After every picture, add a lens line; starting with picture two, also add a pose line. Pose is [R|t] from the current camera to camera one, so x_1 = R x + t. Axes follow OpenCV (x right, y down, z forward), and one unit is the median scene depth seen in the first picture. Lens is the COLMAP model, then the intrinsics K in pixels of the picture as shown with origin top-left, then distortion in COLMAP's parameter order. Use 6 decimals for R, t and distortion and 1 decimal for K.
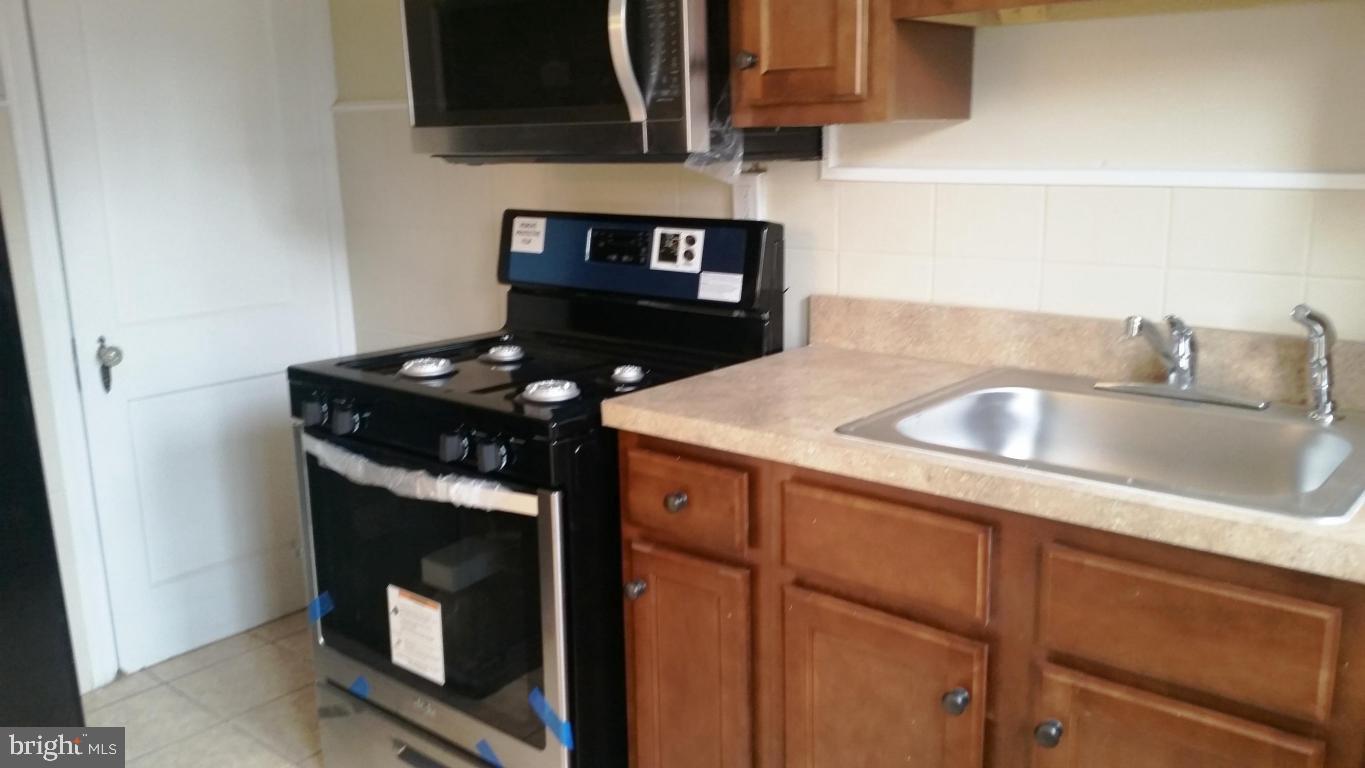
lens RADIAL K [[1105.9, 0, 698.8], [0, 1105.9, 385.8], [0, 0, 1]] dist [0.138040, -0.349692]
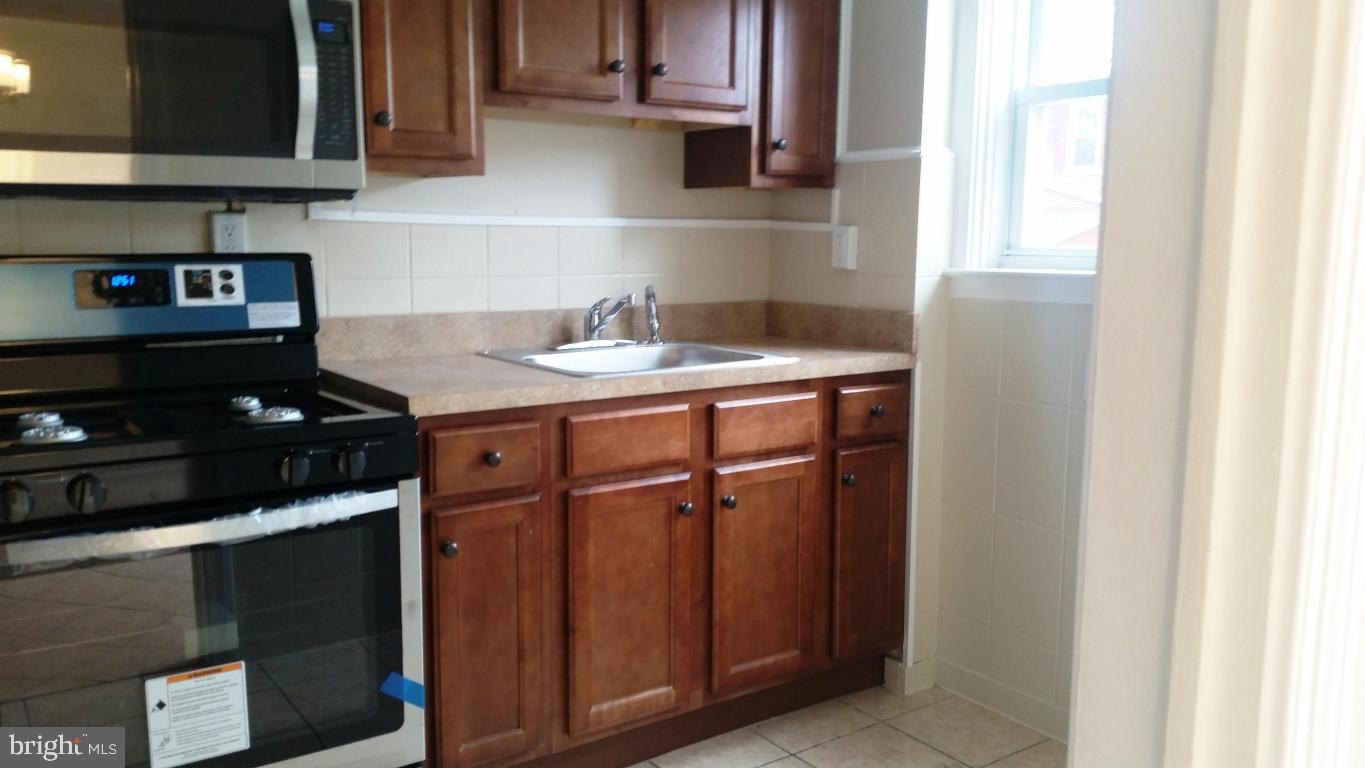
lens RADIAL K [[1105.9, 0, 698.8], [0, 1105.9, 385.8], [0, 0, 1]] dist [0.138040, -0.349692]
pose [[0.242592, -0.117296, 0.963011, -0.973428], [0.200601, 0.977275, 0.068500, -0.014079], [-0.949162, 0.176563, 0.260609, 0.346579]]
